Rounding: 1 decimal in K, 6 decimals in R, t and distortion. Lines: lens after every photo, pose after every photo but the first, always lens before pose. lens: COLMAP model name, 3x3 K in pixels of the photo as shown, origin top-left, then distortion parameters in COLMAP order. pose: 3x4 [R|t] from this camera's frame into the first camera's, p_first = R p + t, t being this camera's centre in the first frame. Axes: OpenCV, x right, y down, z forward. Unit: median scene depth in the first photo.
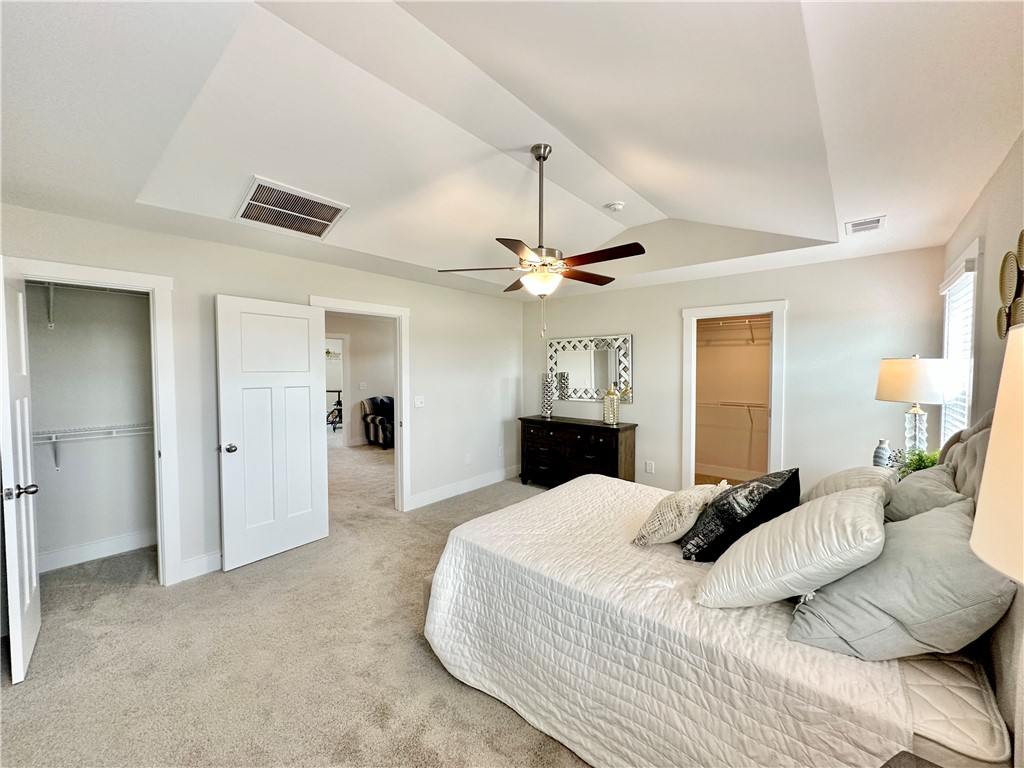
lens RADIAL K [[405.5, 0, 512.0], [0, 405.5, 384.0], [0, 0, 1]] dist [-0.000029, 0.000167]
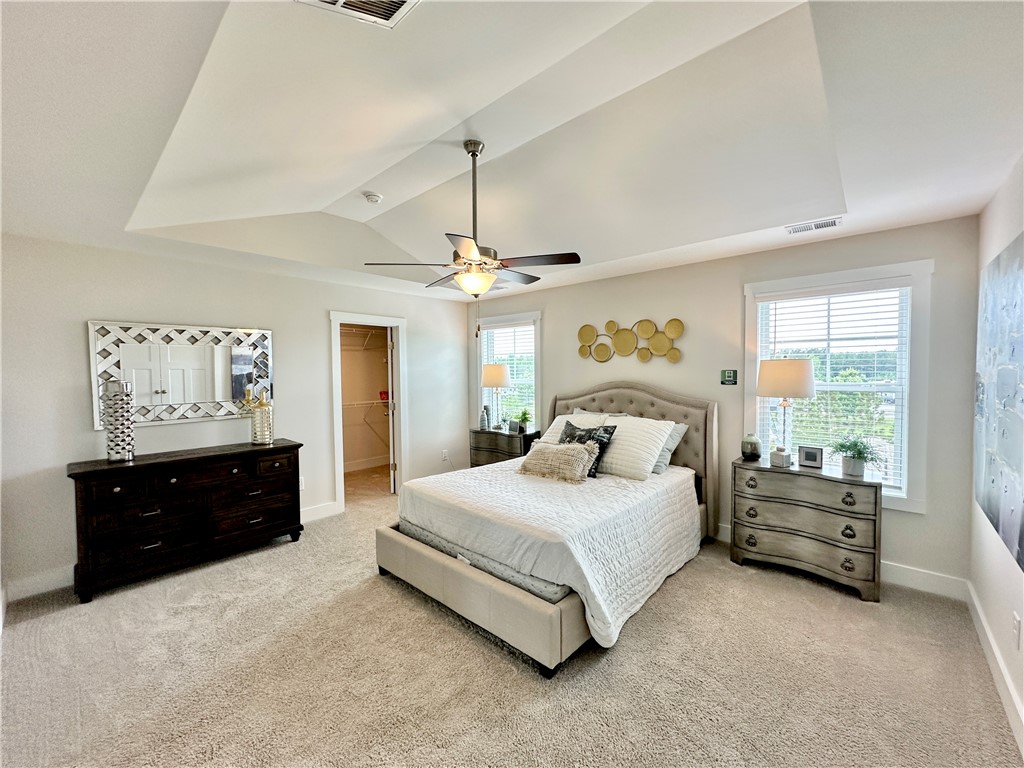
lens RADIAL K [[405.5, 0, 512.0], [0, 405.5, 384.0], [0, 0, 1]] dist [-0.000029, 0.000167]
pose [[0.026225, -0.033268, 0.999102, -0.457630], [0.049594, 0.998259, 0.031938, -0.014820], [-0.998425, 0.048711, 0.027829, 0.447232]]
